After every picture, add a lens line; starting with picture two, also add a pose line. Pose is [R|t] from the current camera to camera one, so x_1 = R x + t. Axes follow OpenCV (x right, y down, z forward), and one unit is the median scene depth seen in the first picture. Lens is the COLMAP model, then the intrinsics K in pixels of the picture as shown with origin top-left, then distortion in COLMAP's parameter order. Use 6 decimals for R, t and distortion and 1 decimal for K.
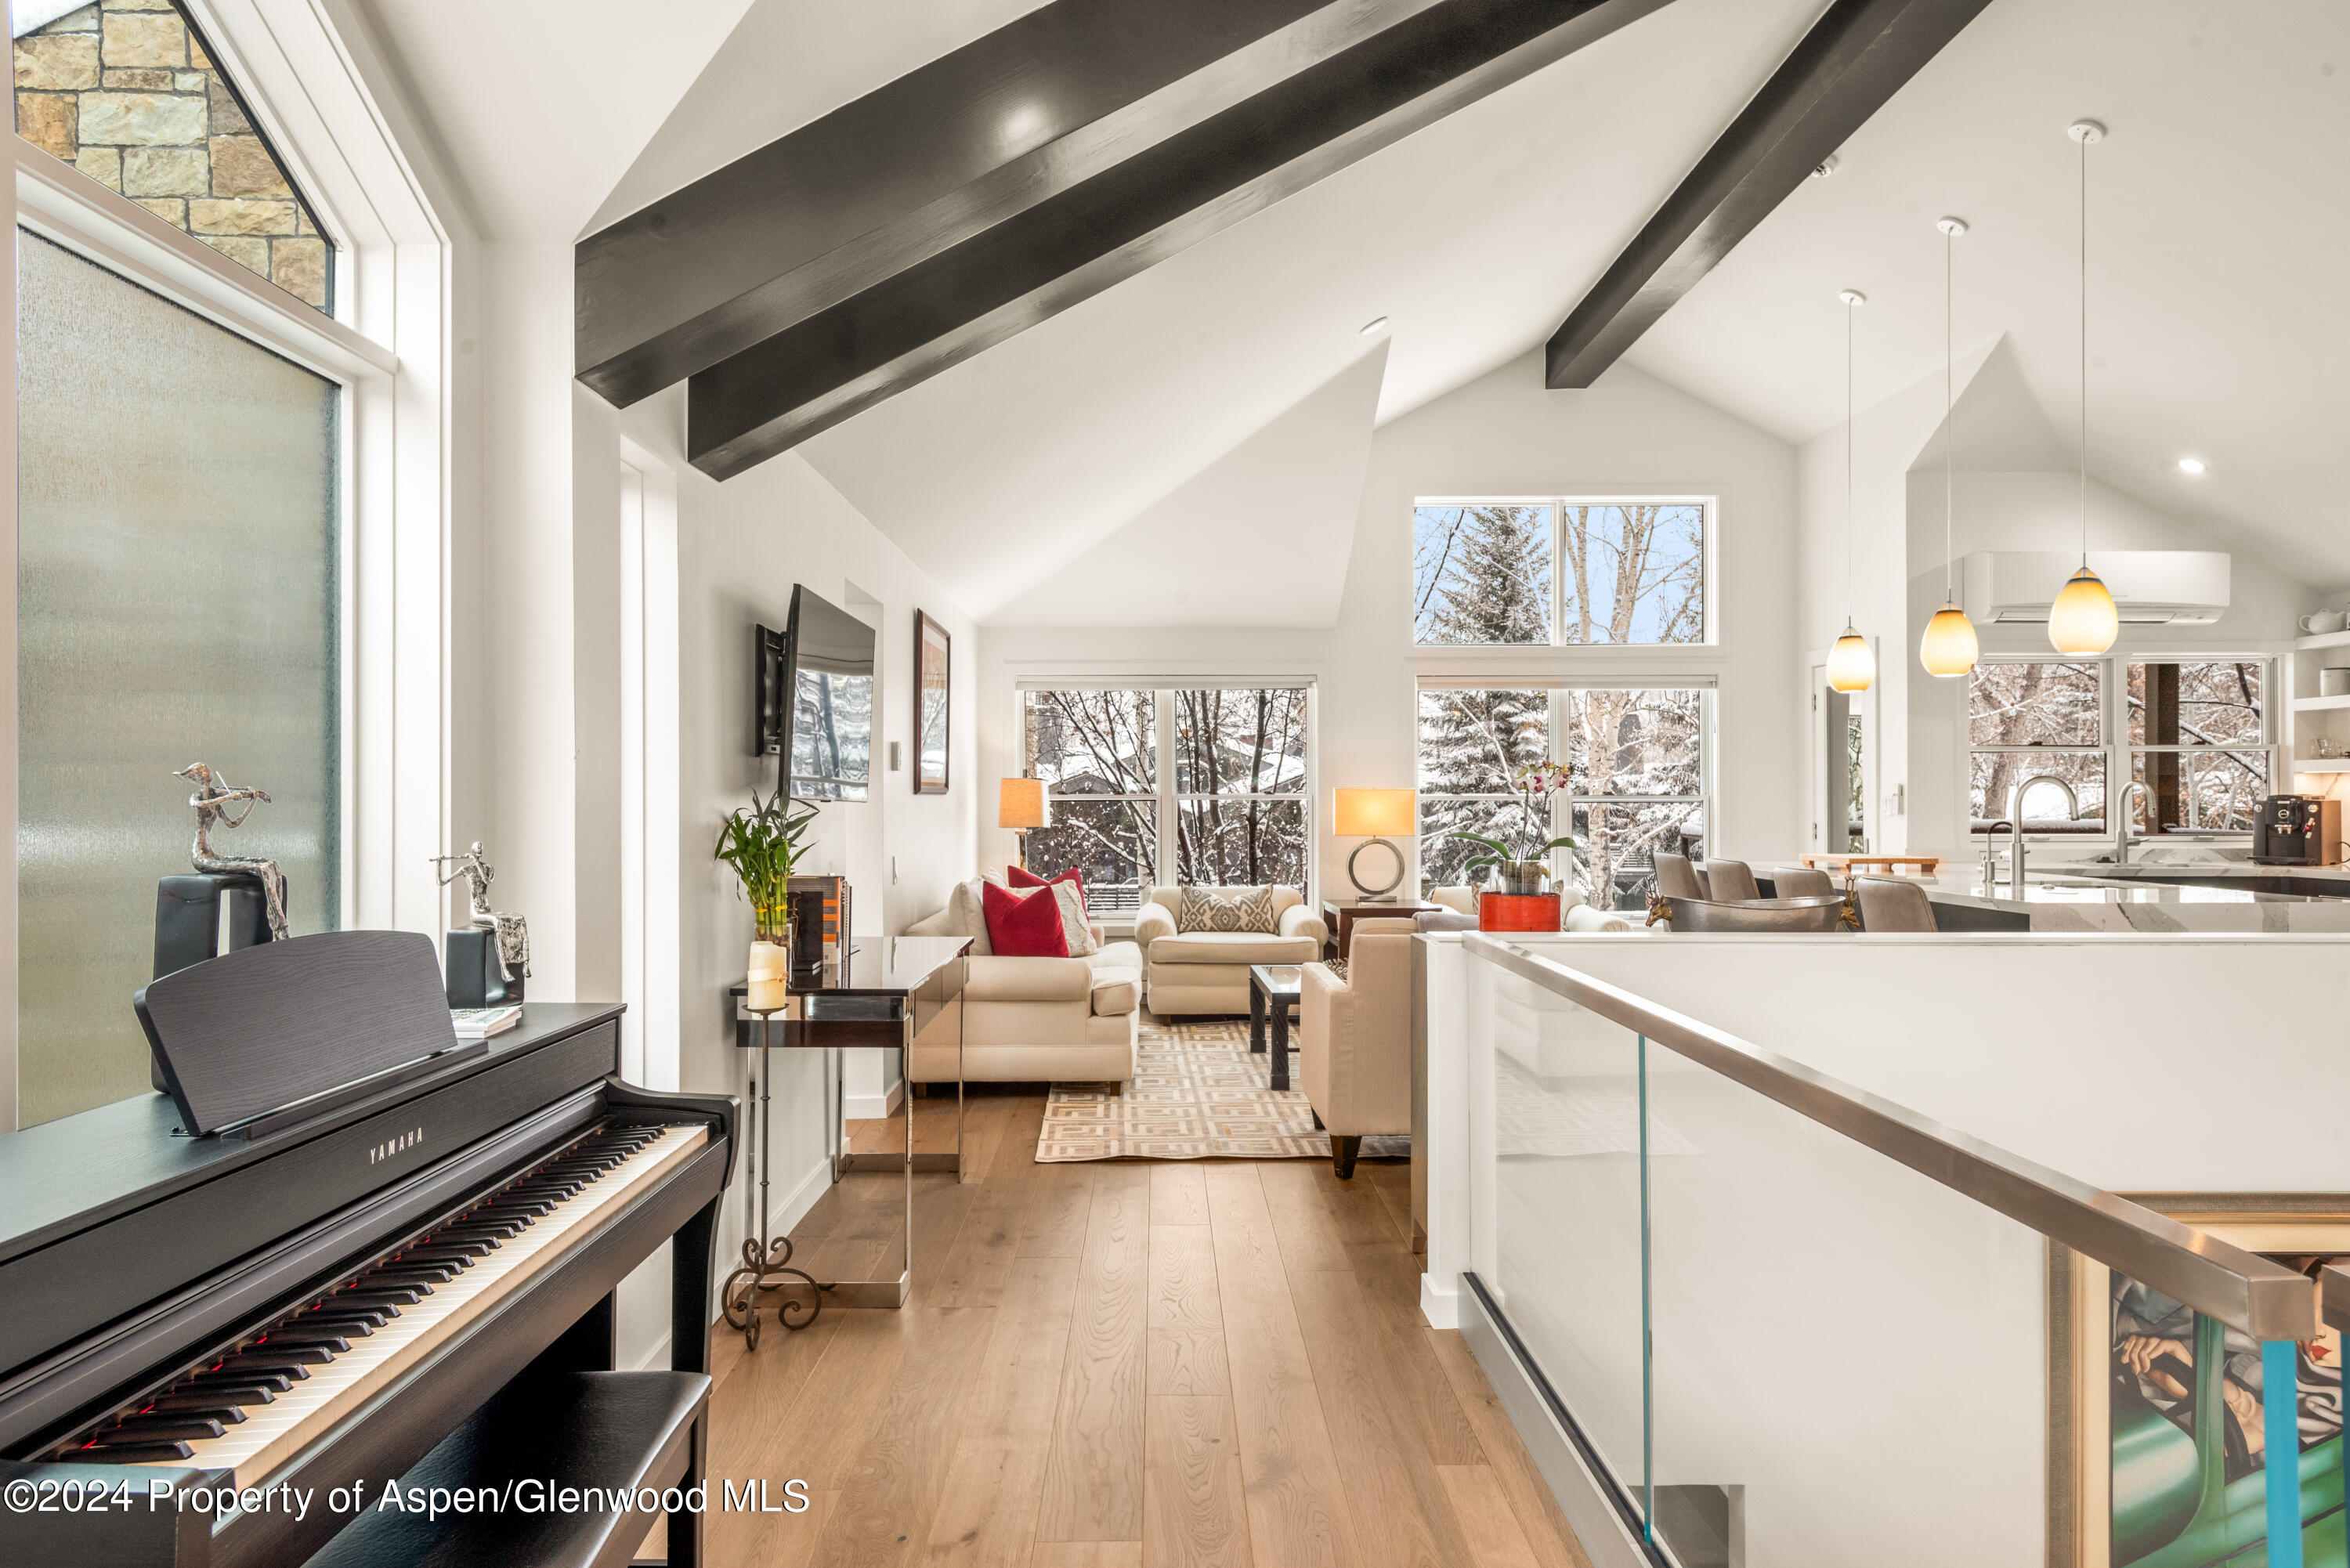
lens RADIAL K [[1548.9, 0, 1153.9], [0, 1548.9, 805.4], [0, 0, 1]] dist [0.004703, -0.006358]
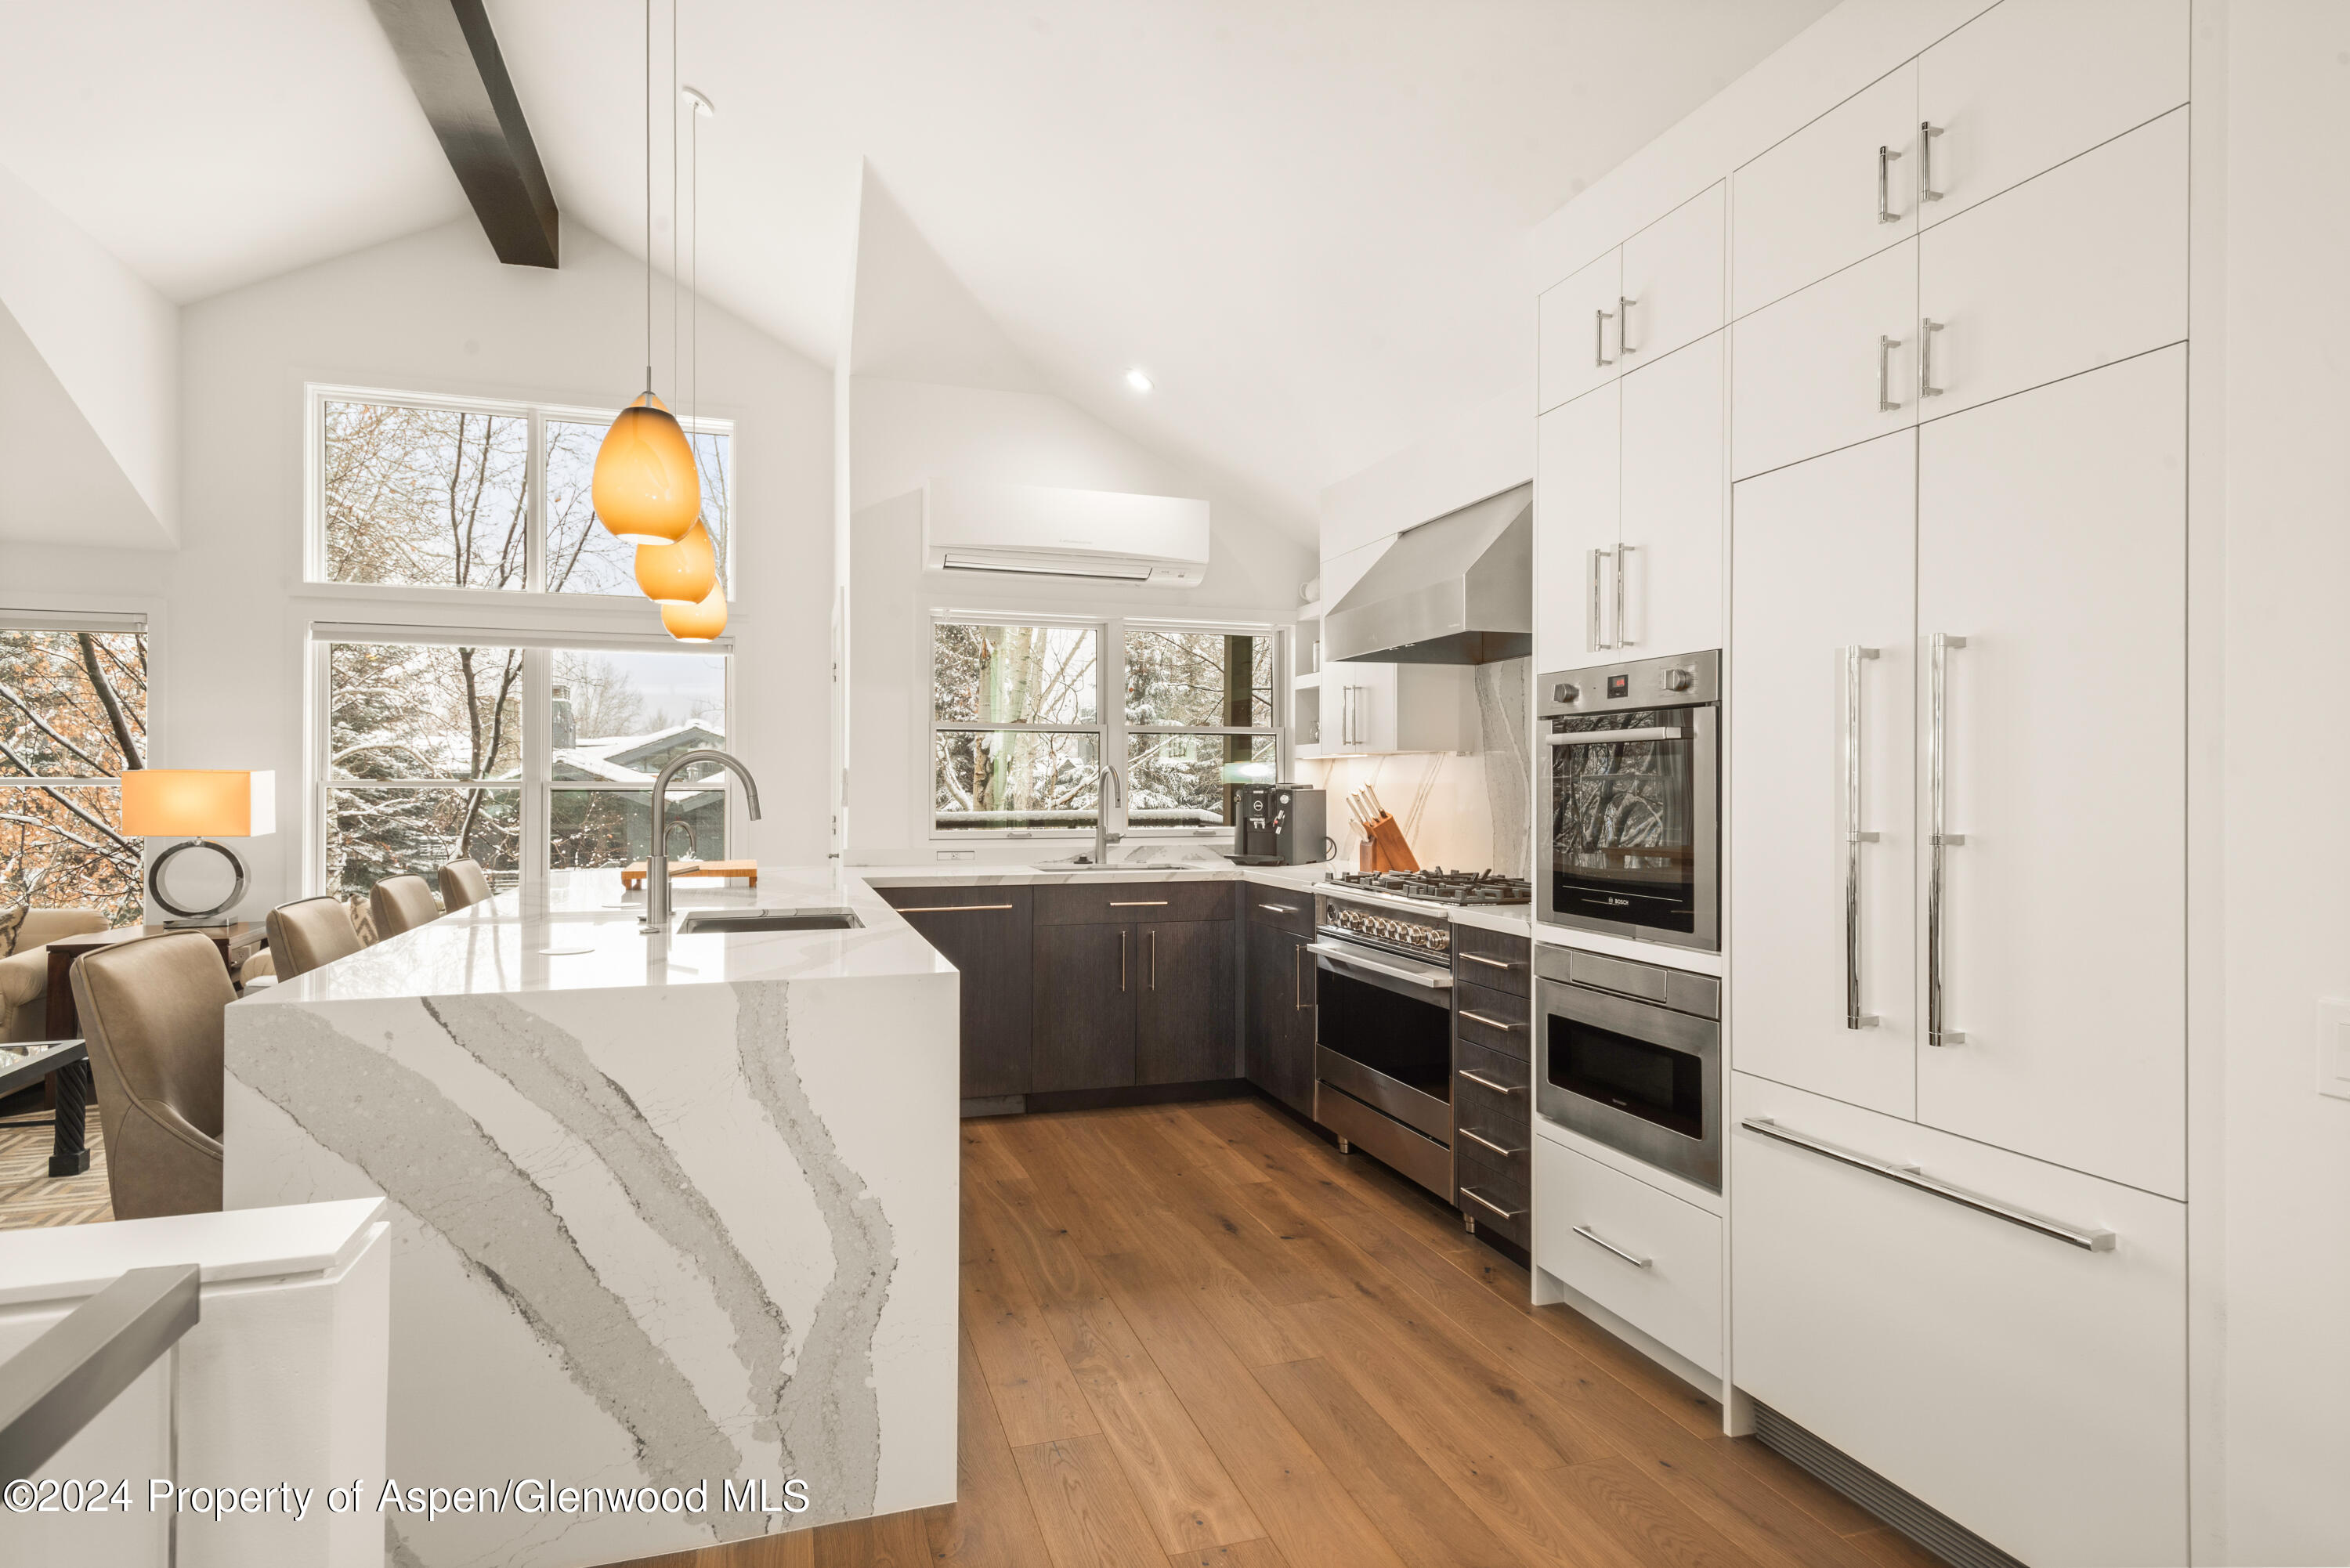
lens RADIAL K [[1272.1, 0, 1168.6], [0, 1272.1, 783.1], [0, 0, 1]] dist [0.023567, -0.007804]
pose [[0.951094, 0.004554, 0.308868, 0.443991], [-0.001509, 0.999948, -0.010098, 0.000411], [-0.308898, 0.009139, 0.951051, 0.331399]]
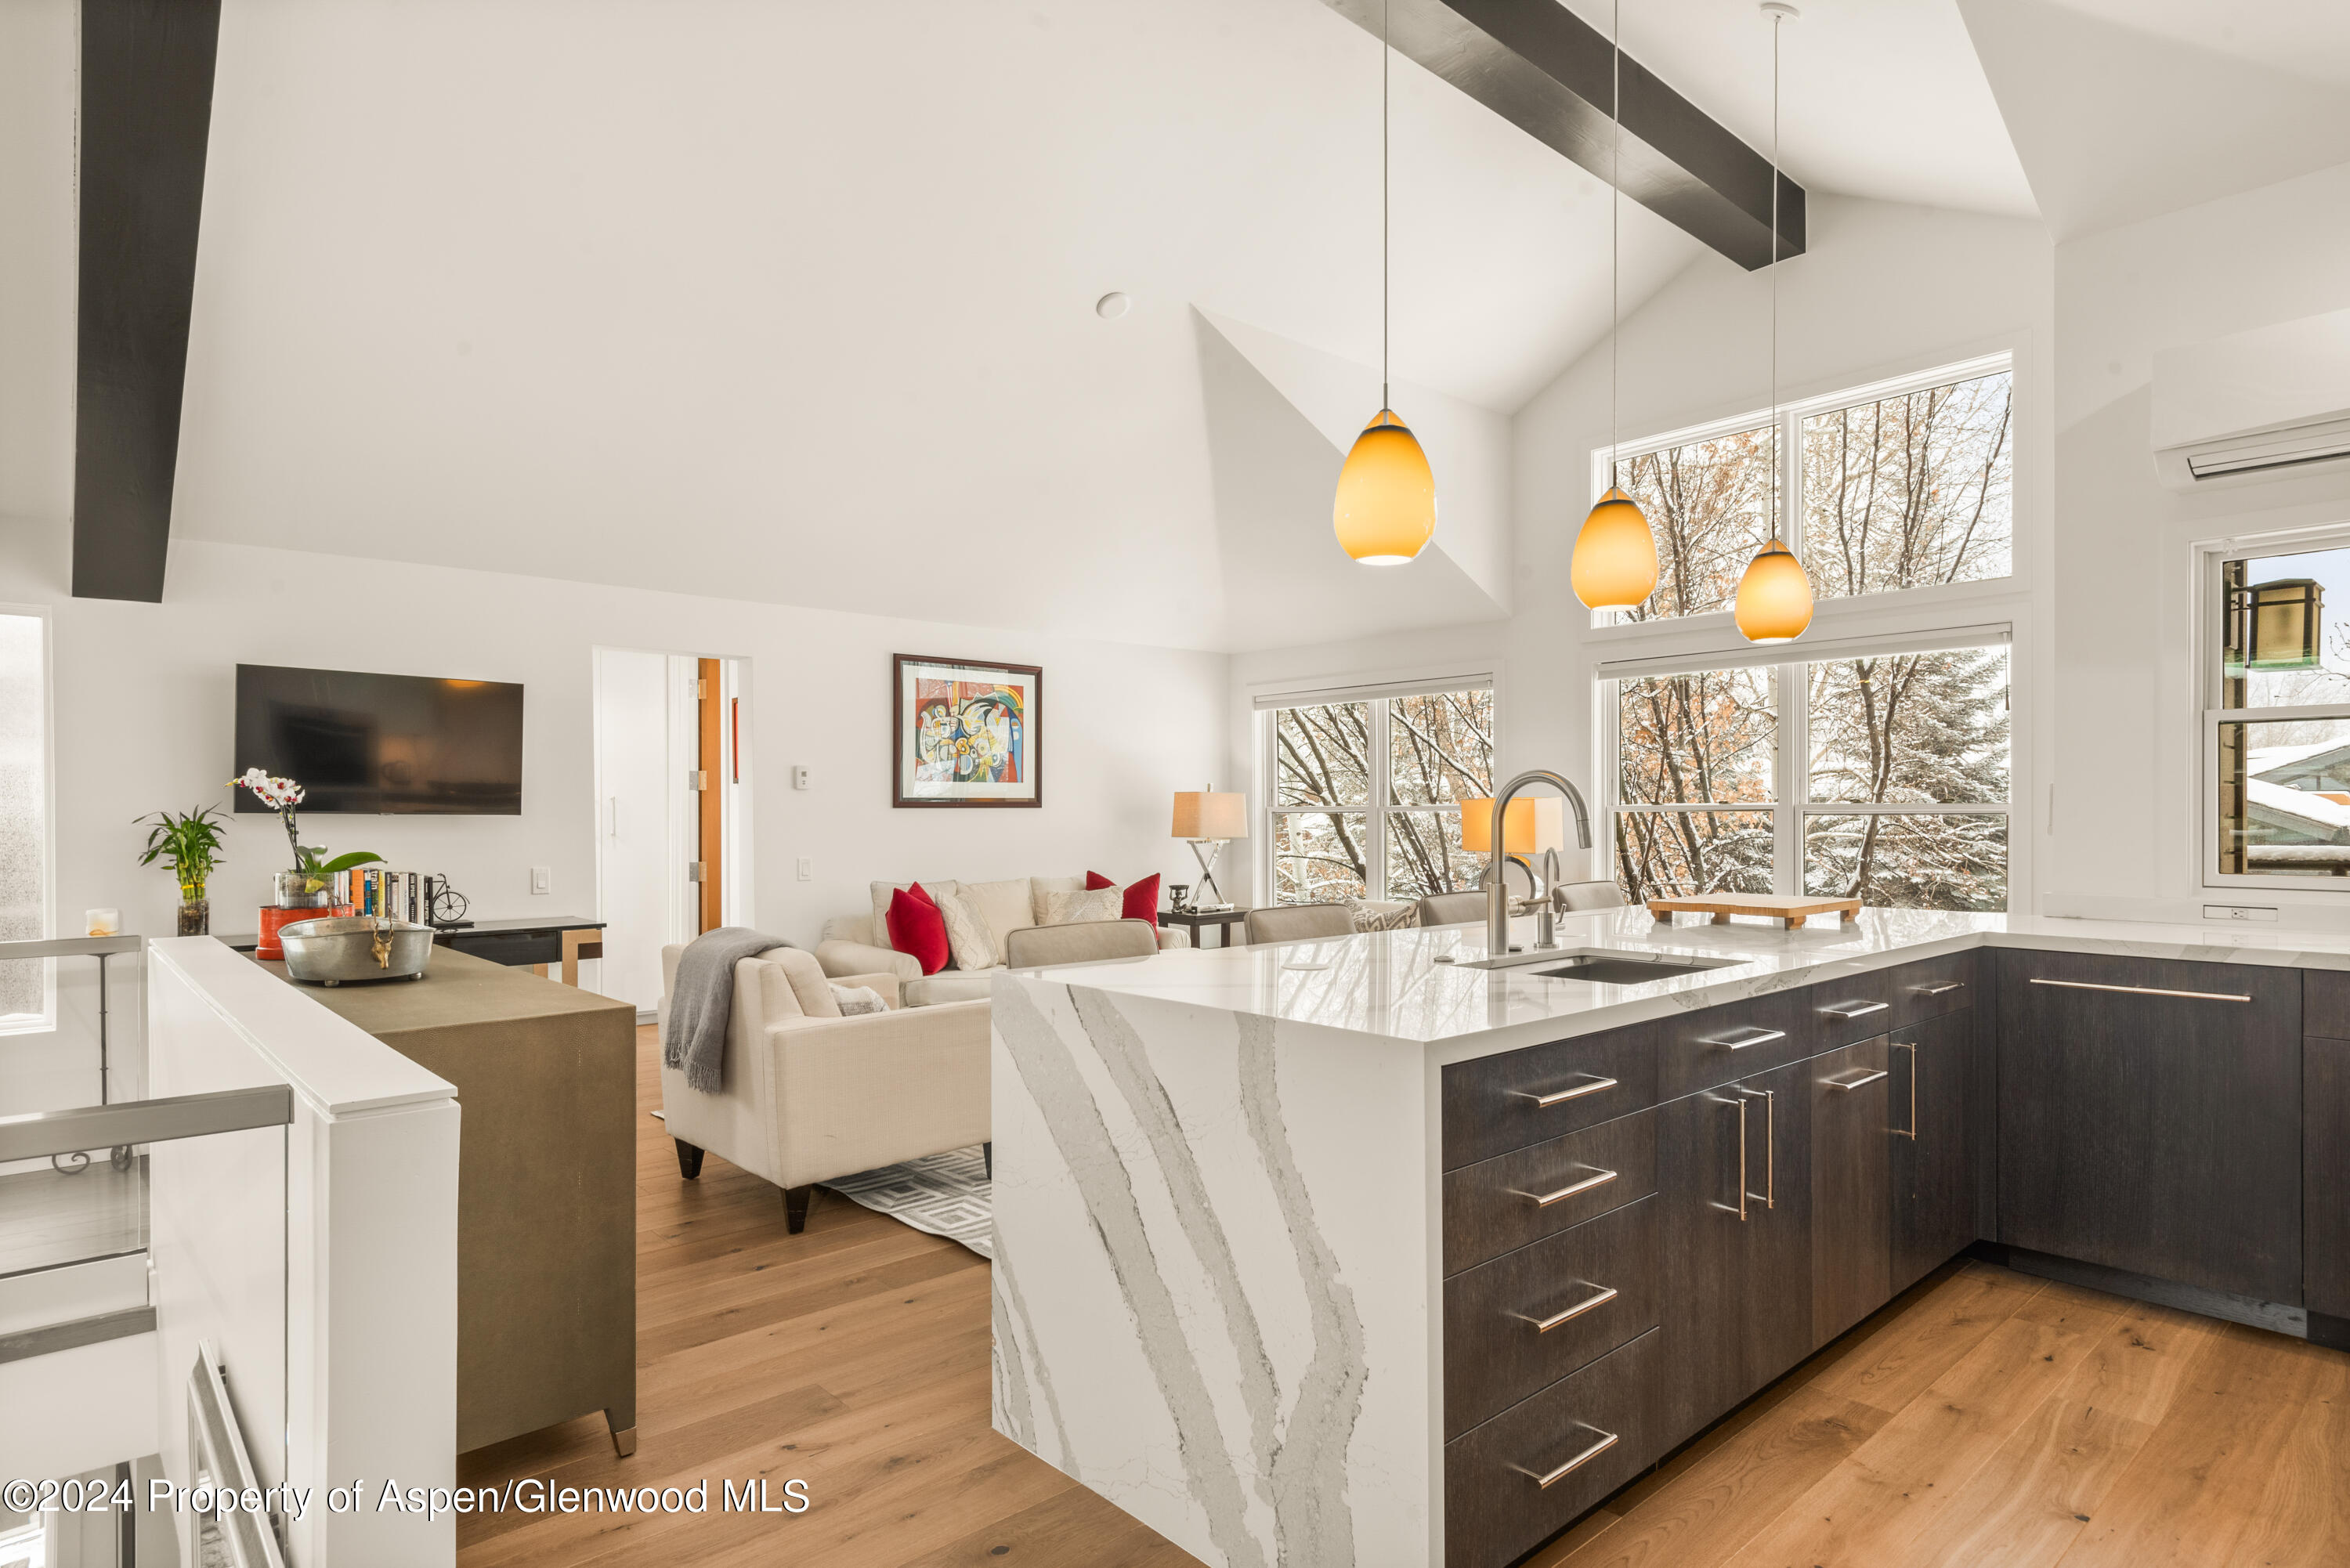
lens RADIAL K [[1272.1, 0, 1174.7], [0, 1272.1, 816.7], [0, 0, 1]] dist [0.023567, -0.007804]
pose [[0.664920, 0.002603, -0.746910, 0.628940], [-0.003229, 0.999995, 0.000610, -0.000372], [0.746908, 0.002006, 0.664924, 0.433500]]
